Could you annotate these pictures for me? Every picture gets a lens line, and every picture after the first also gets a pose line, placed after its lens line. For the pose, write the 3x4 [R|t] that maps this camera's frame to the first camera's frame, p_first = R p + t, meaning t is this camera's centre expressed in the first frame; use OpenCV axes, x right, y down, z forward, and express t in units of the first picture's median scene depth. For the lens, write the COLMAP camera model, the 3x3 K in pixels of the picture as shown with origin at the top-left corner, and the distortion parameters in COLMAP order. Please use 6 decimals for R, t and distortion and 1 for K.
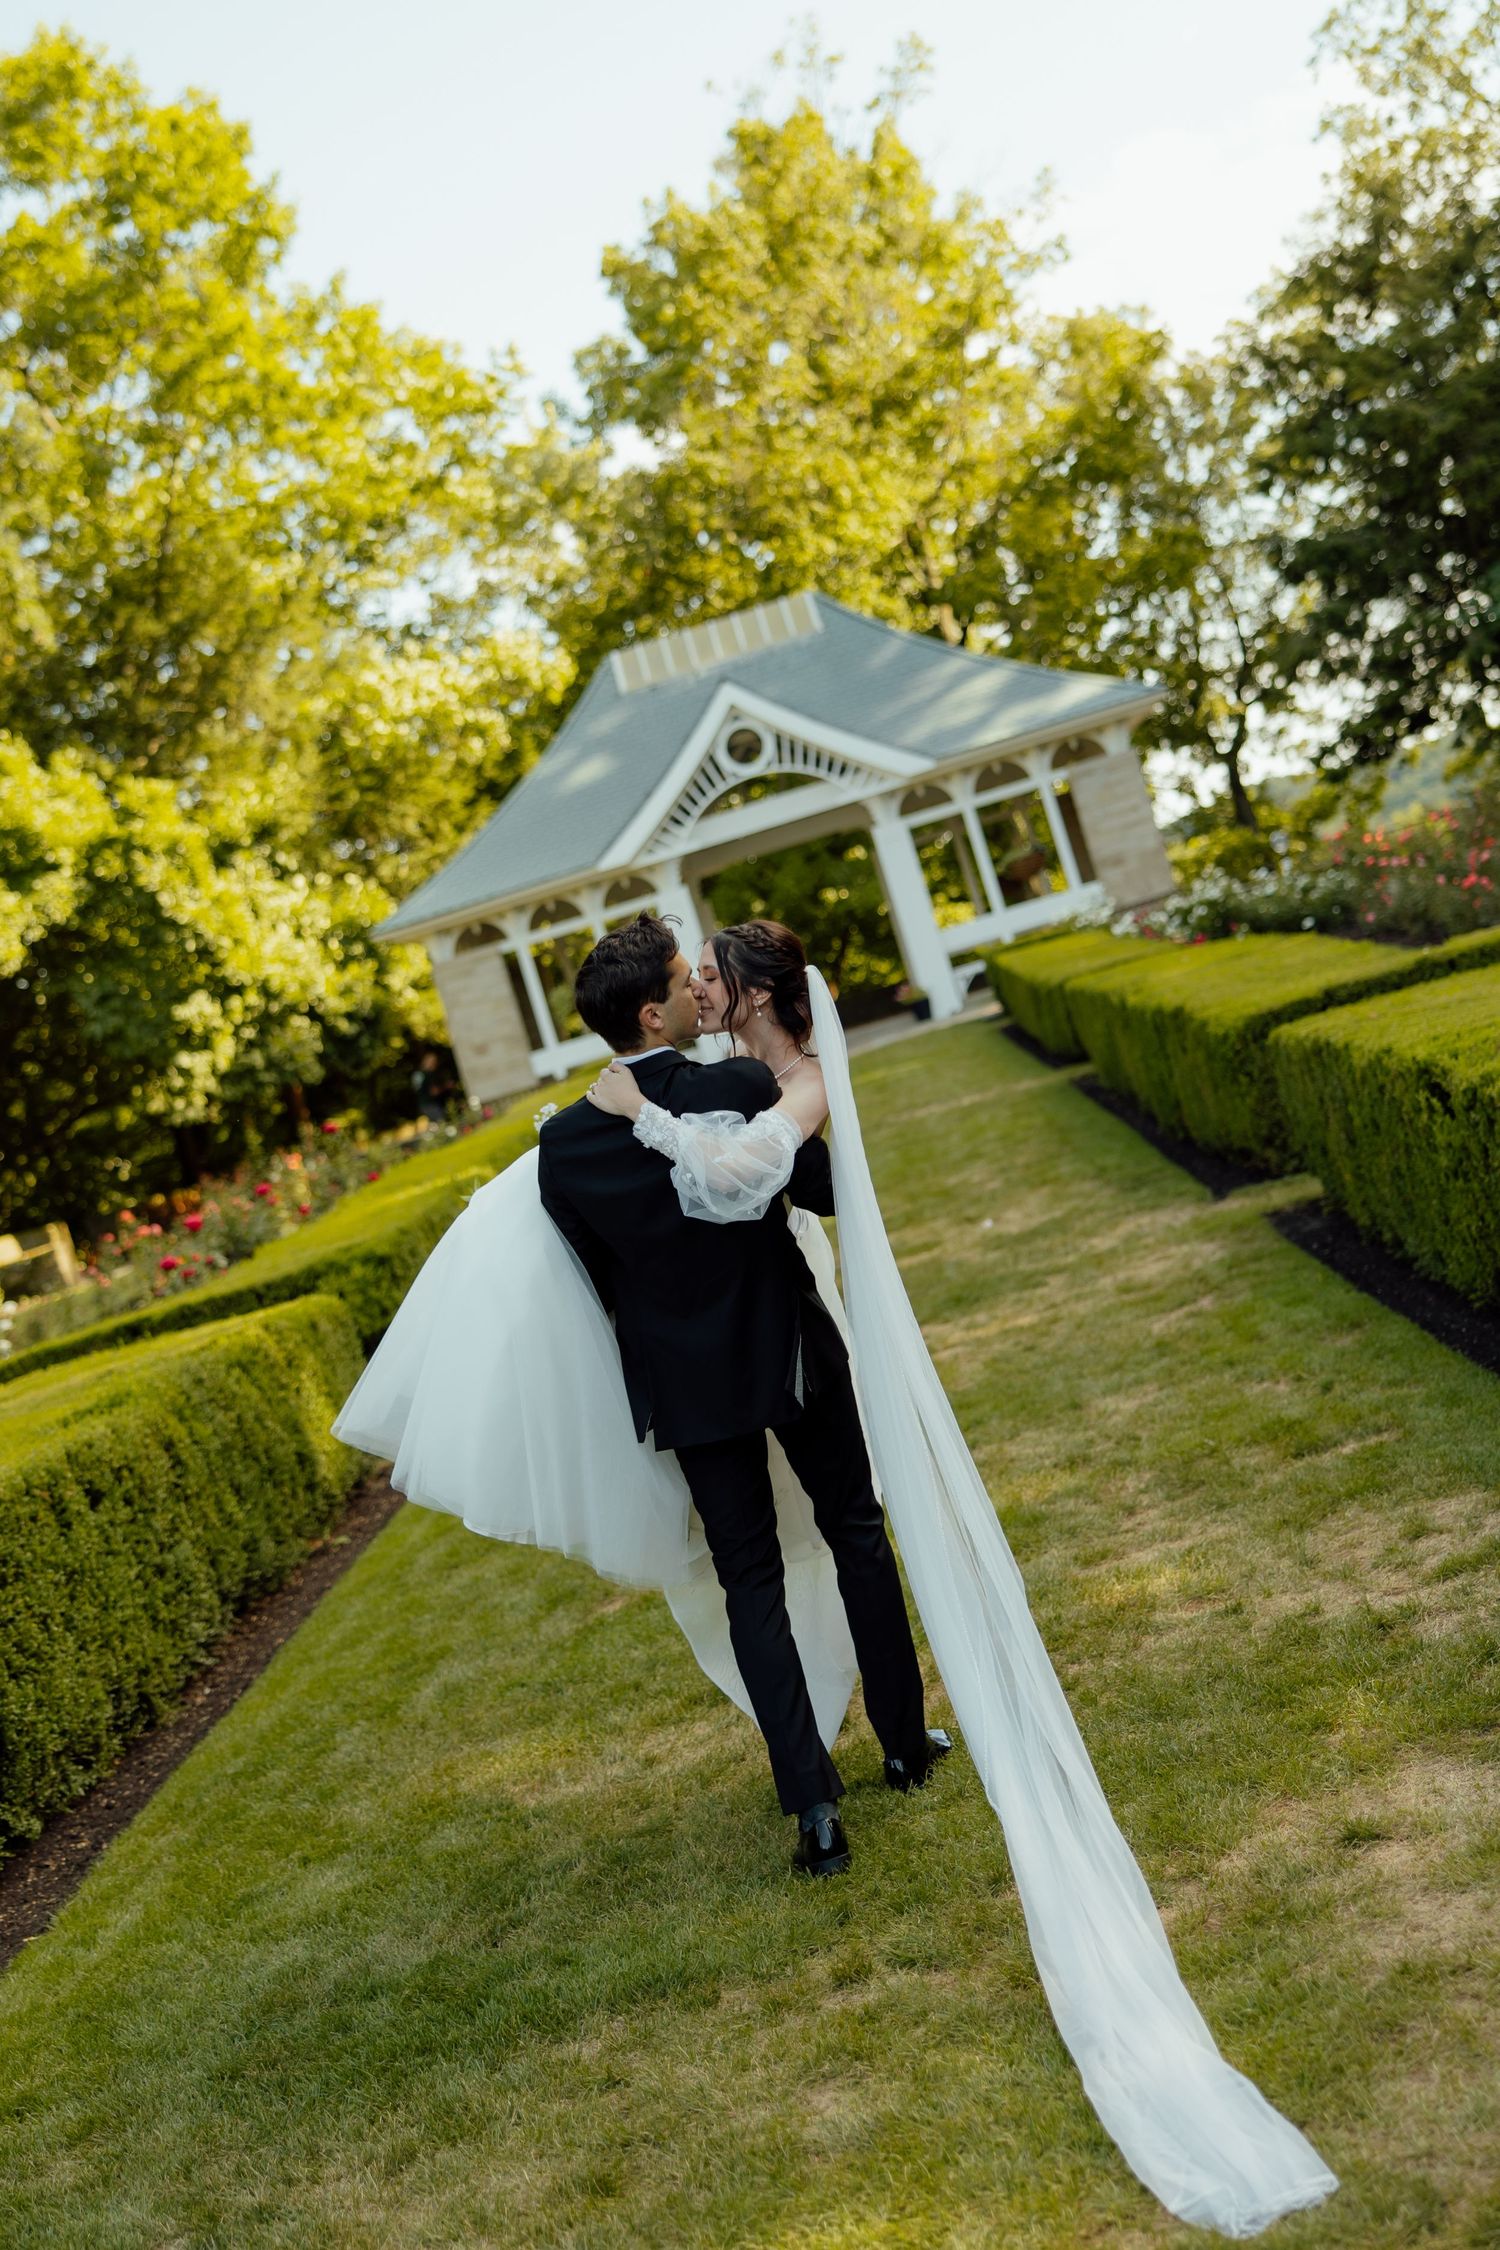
lens RADIAL K [[2779.8, 0, 749.3], [0, 2779.8, 1049.8], [0, 0, 1]] dist [0.010538, -0.017431]
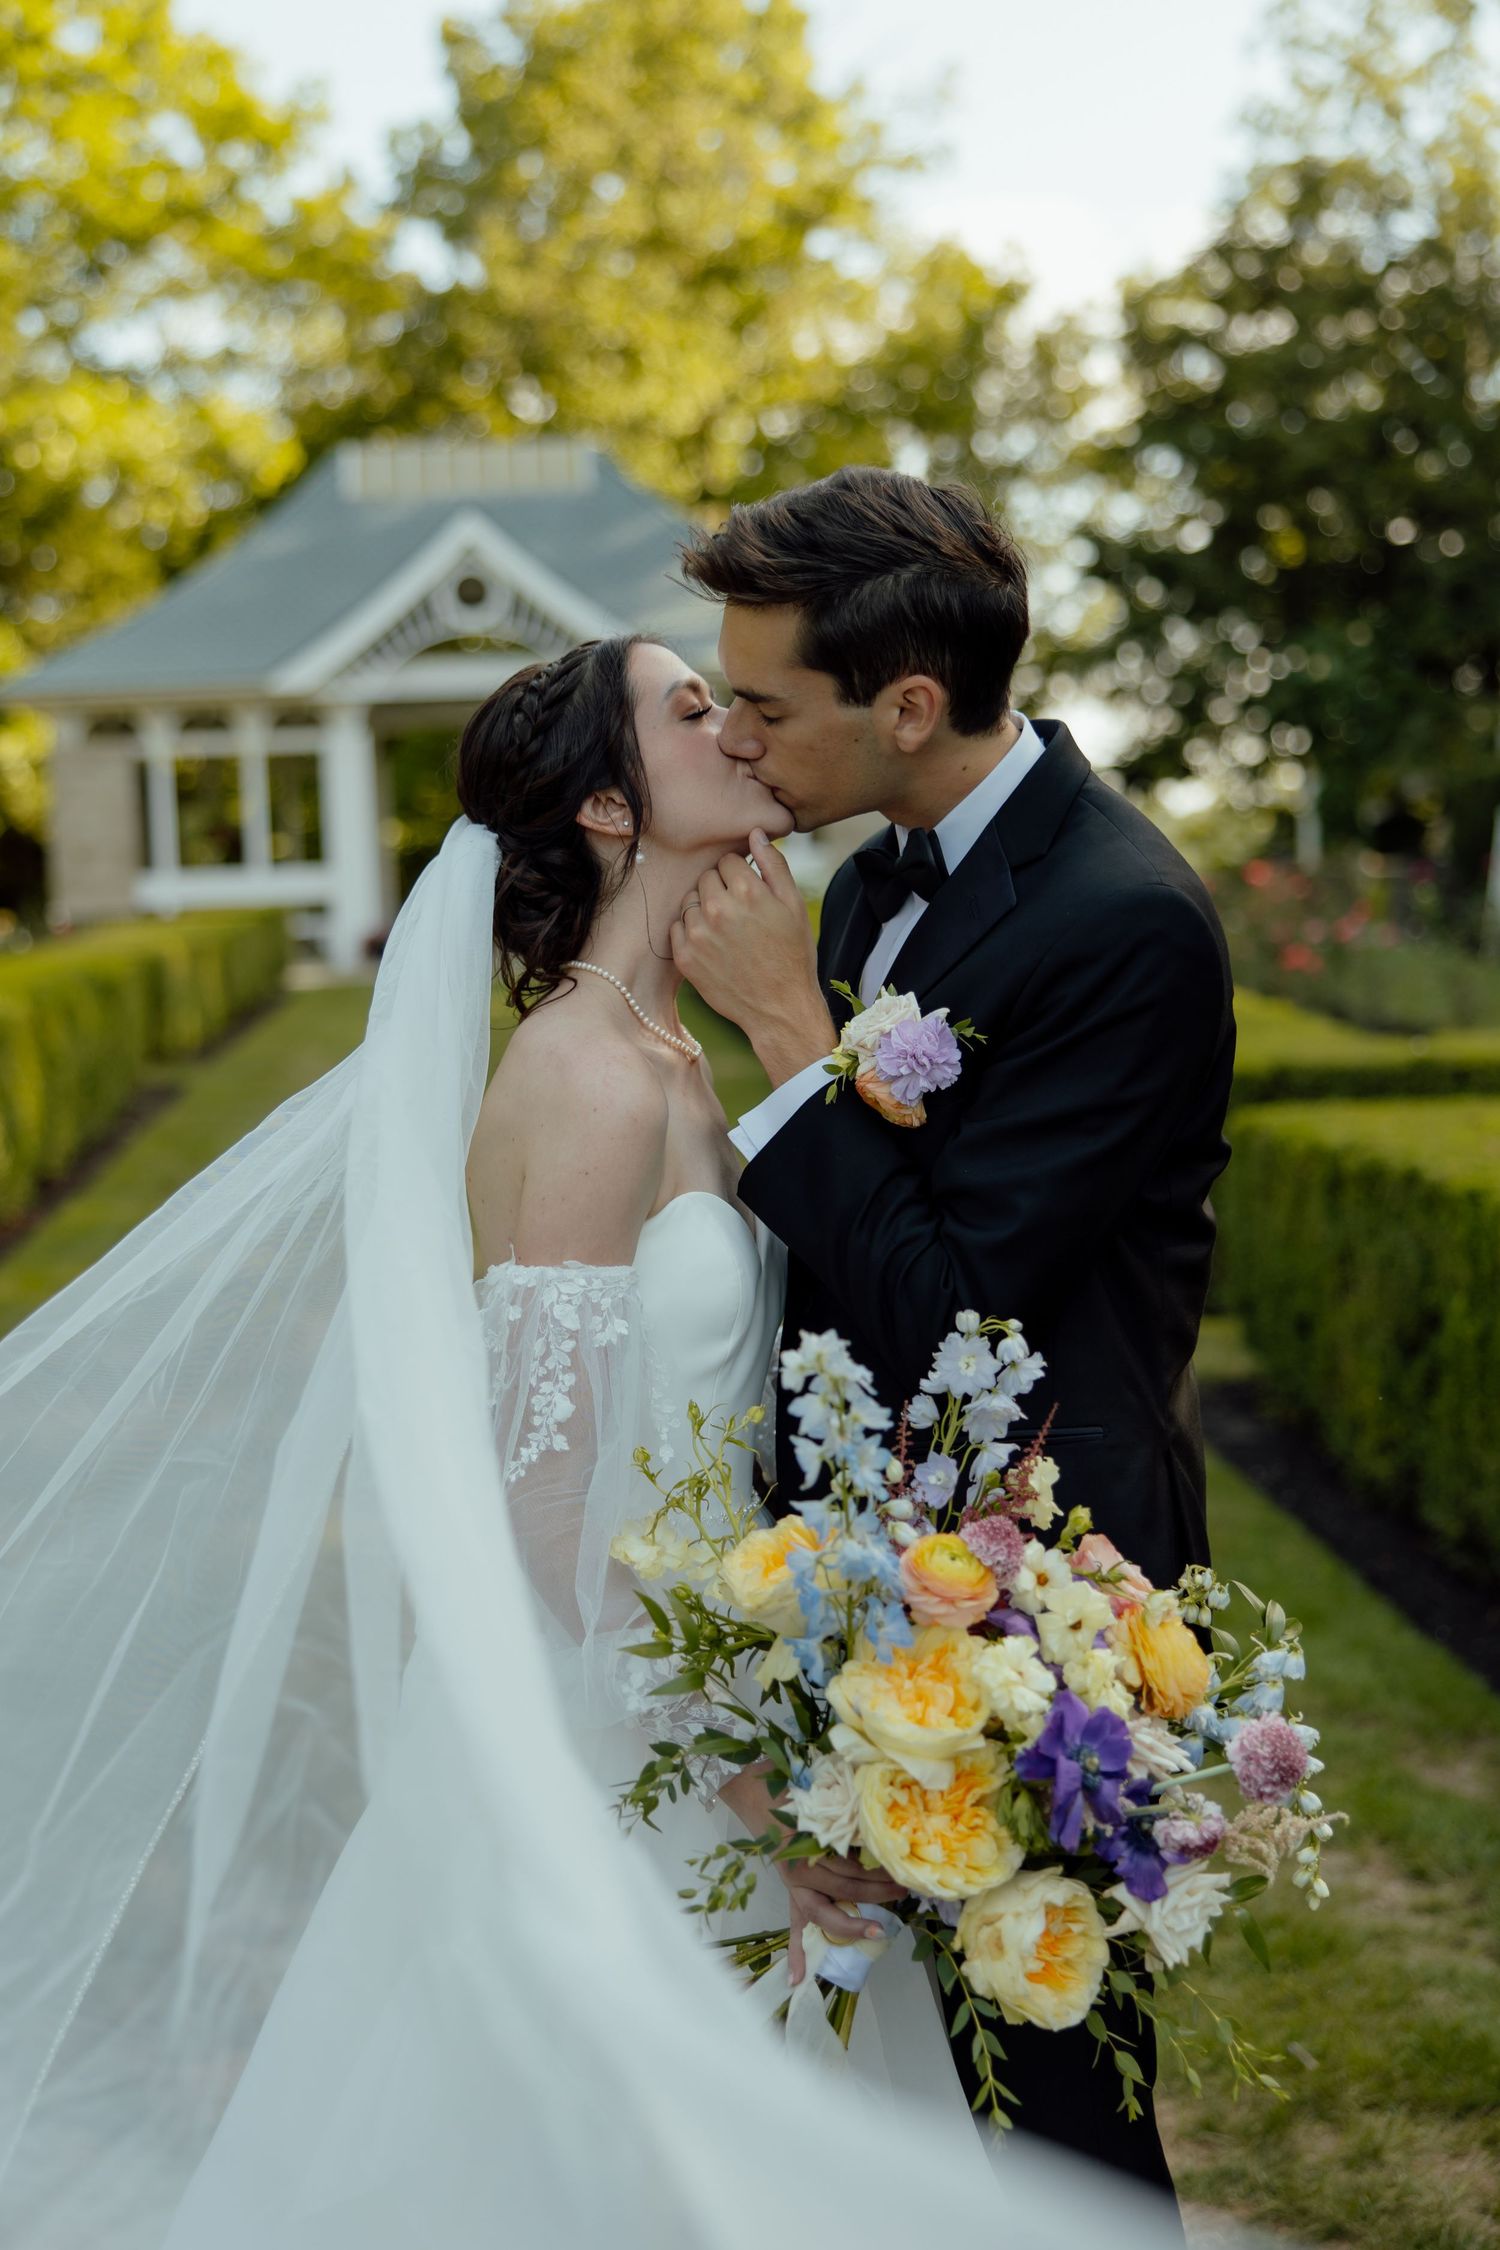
lens RADIAL K [[2816.1, 0, 748.3], [0, 2816.1, 1181.7], [0, 0, 1]] dist [0.005193, 0.009957]
pose [[0.960863, 0.237975, 0.141812, 0.000092], [-0.247688, 0.967275, 0.055052, -0.001906], [-0.124070, -0.088022, 0.988362, 0.106457]]
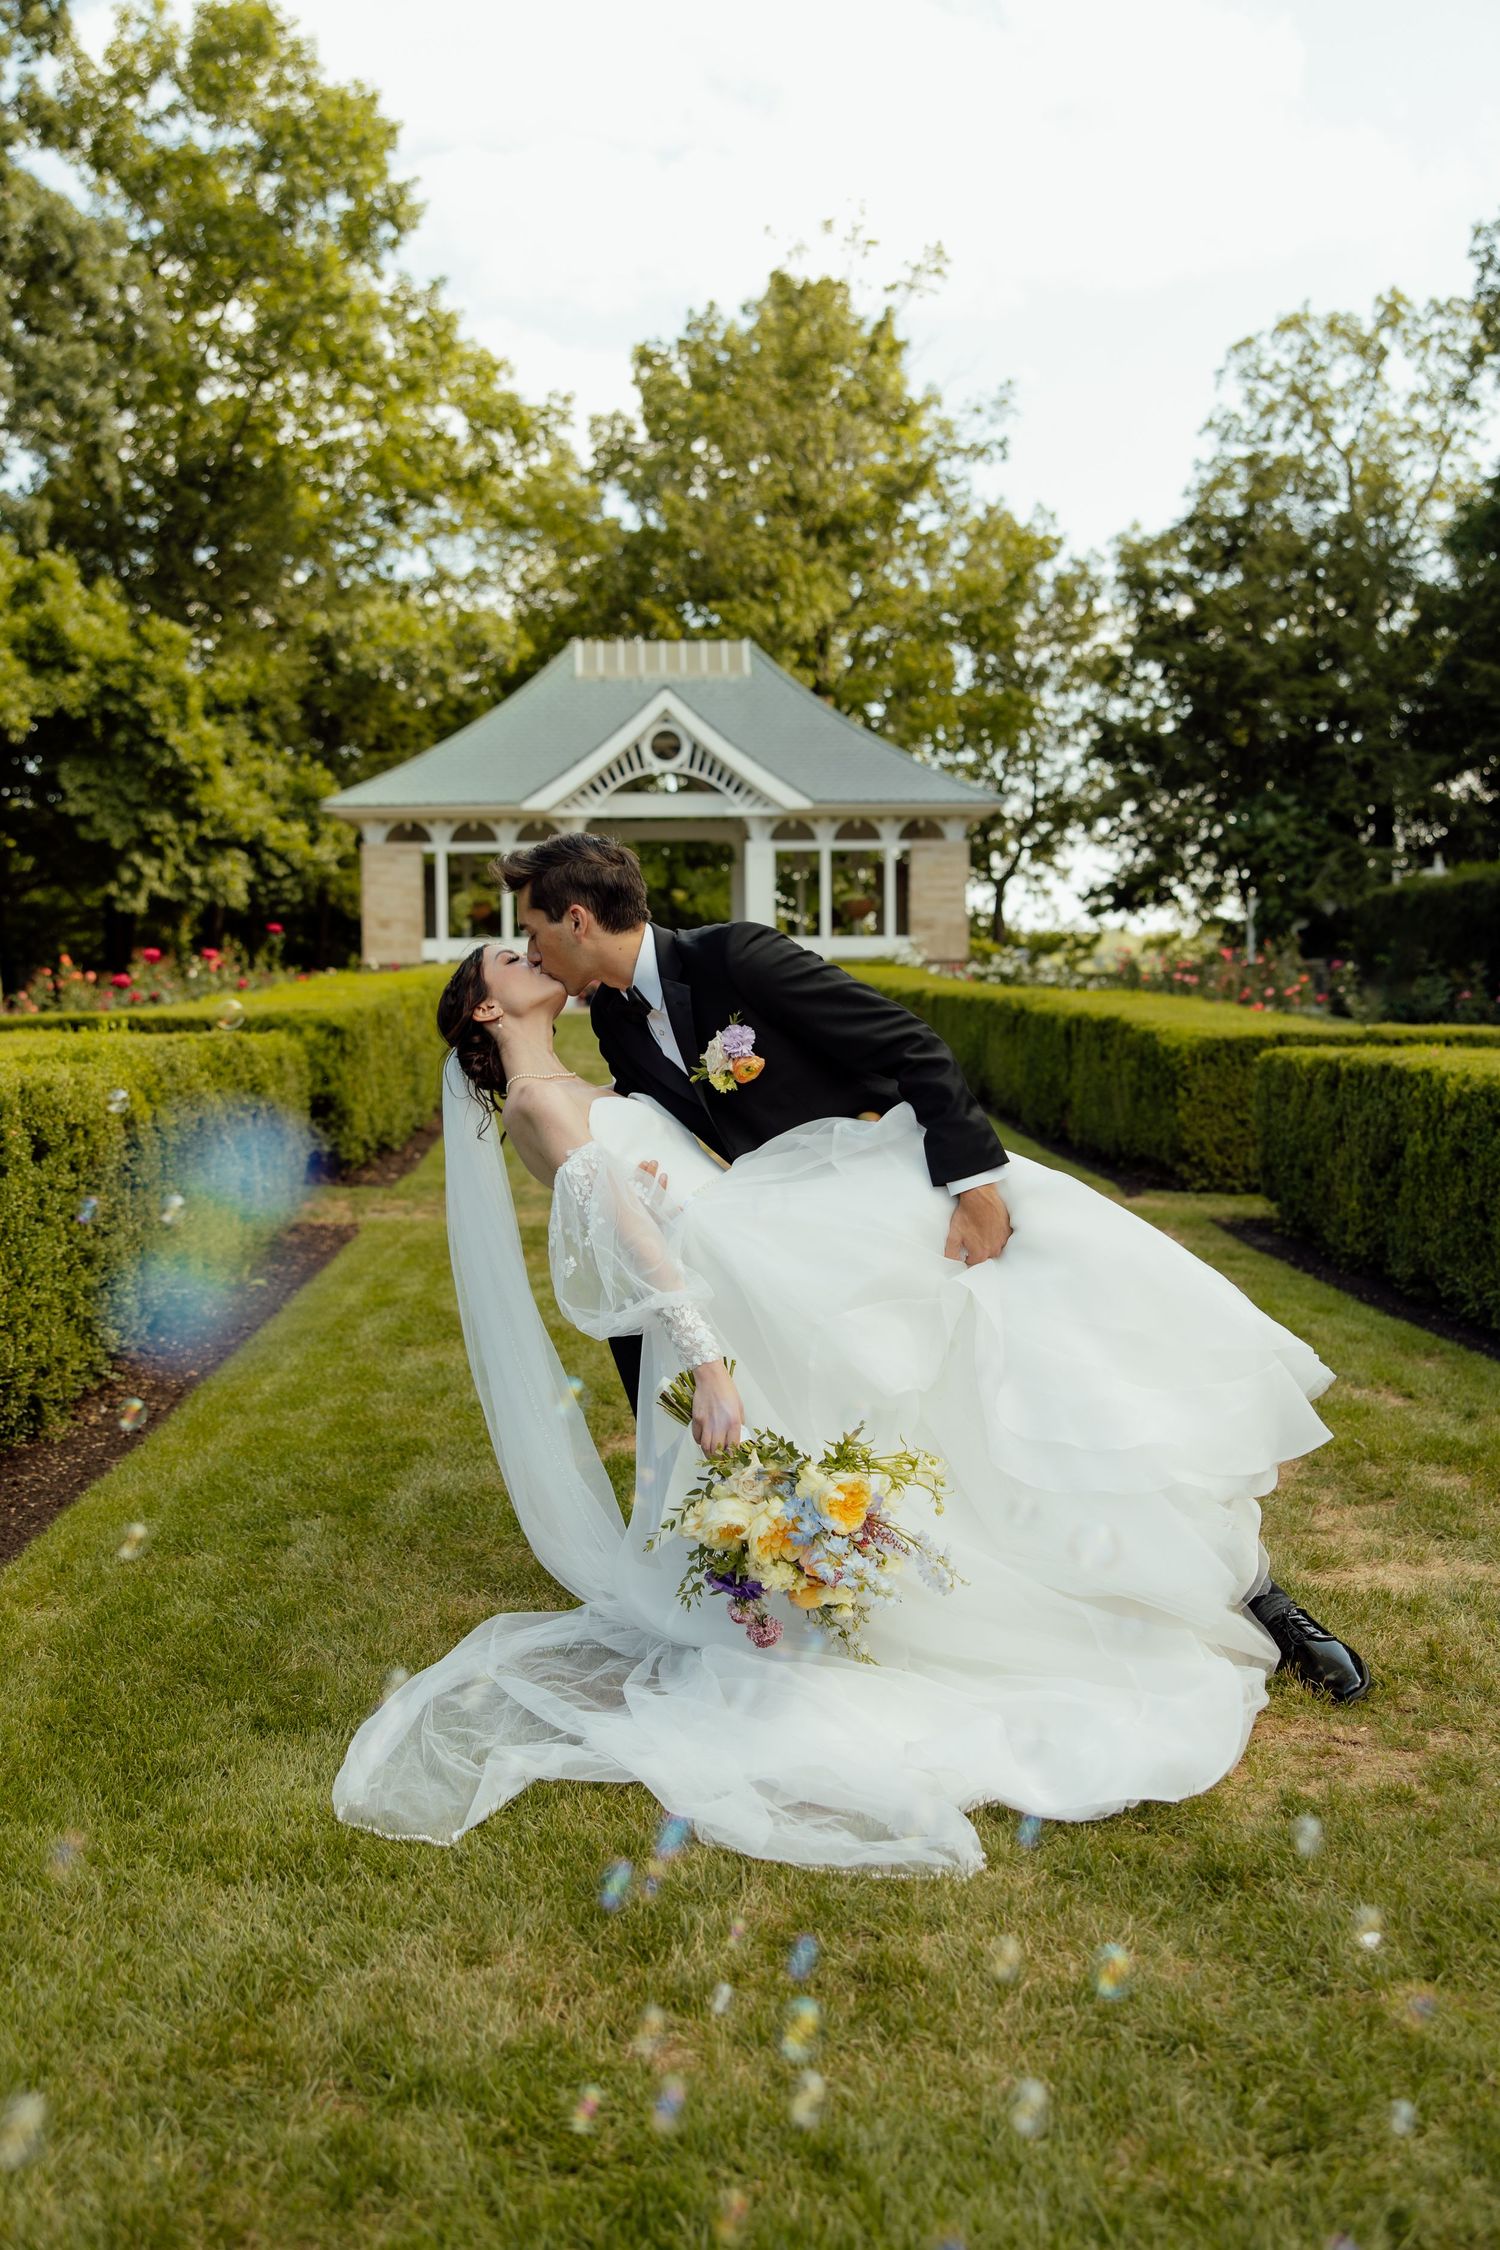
lens RADIAL K [[2117.6, 0, 750.0], [0, 2117.6, 1125.0], [0, 0, 1]] dist [0.004277, 0.060215]
pose [[0.955161, 0.275995, 0.107208, -0.018878], [-0.280199, 0.959588, 0.026057, 0.014287], [-0.095684, -0.054928, 0.993895, 0.065331]]
